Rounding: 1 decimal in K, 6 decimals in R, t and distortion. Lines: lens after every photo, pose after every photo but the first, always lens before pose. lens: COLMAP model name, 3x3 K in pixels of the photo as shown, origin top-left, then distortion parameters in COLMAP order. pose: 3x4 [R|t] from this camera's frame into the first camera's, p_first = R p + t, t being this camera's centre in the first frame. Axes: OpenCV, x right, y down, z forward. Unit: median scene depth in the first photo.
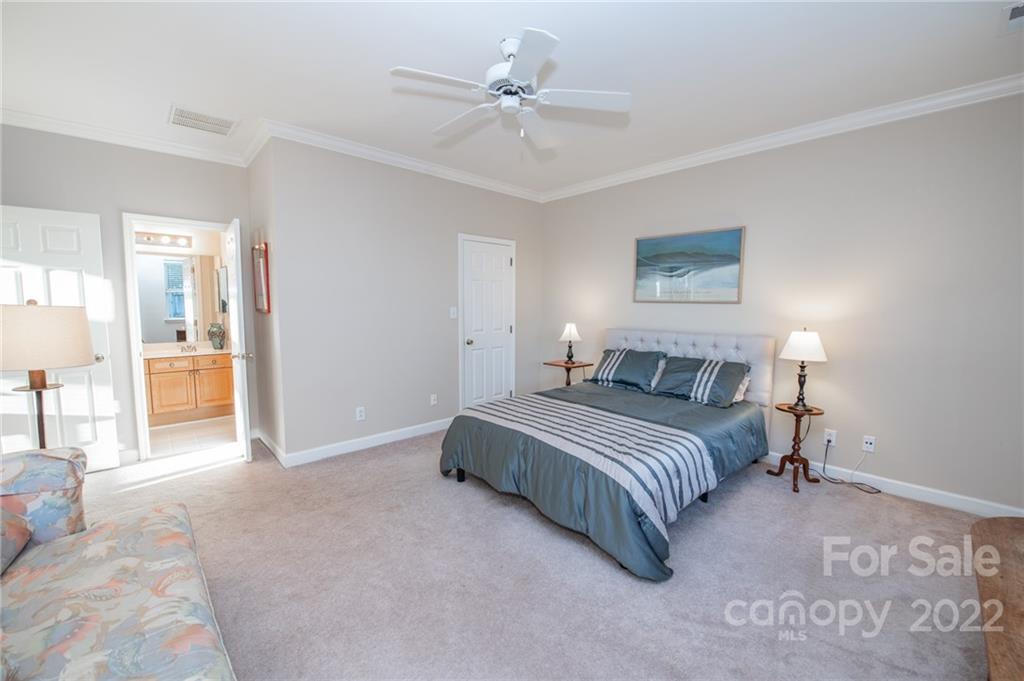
lens RADIAL K [[415.4, 0, 503.3], [0, 415.4, 340.5], [0, 0, 1]] dist [-0.000973, -0.000257]
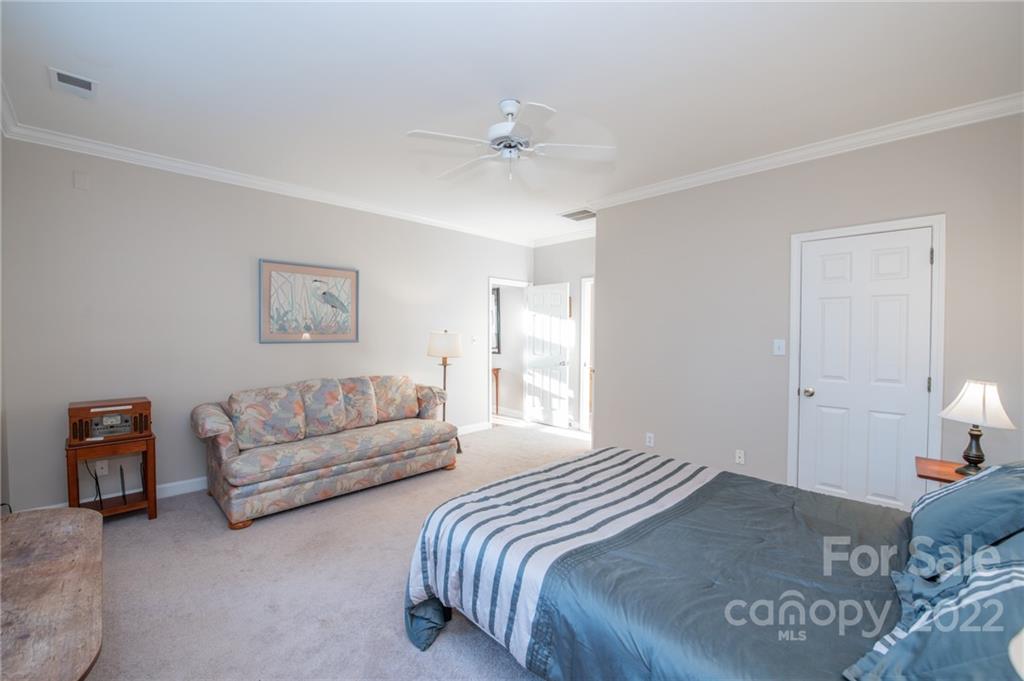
lens RADIAL K [[415.4, 0, 503.3], [0, 415.4, 340.5], [0, 0, 1]] dist [-0.000973, -0.000257]
pose [[0.032070, 0.019485, -0.999296, 0.684105], [-0.095341, 0.995310, 0.016348, -0.052434], [0.994928, 0.094750, 0.033777, 0.589338]]
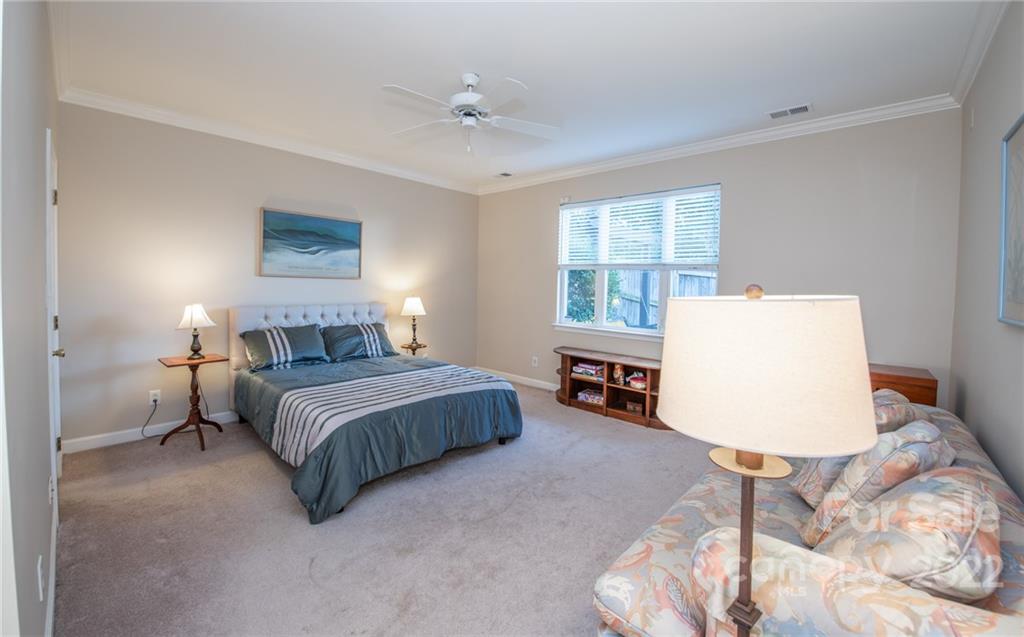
lens RADIAL K [[405.3, 0, 512.0], [0, 405.3, 318.5], [0, 0, 1]] dist [0.000014, 0.000018]
pose [[-0.077623, -0.095267, 0.992421, -0.710339], [0.067560, 0.992633, 0.100572, -0.059737], [-0.994691, 0.074855, -0.070615, 0.588215]]
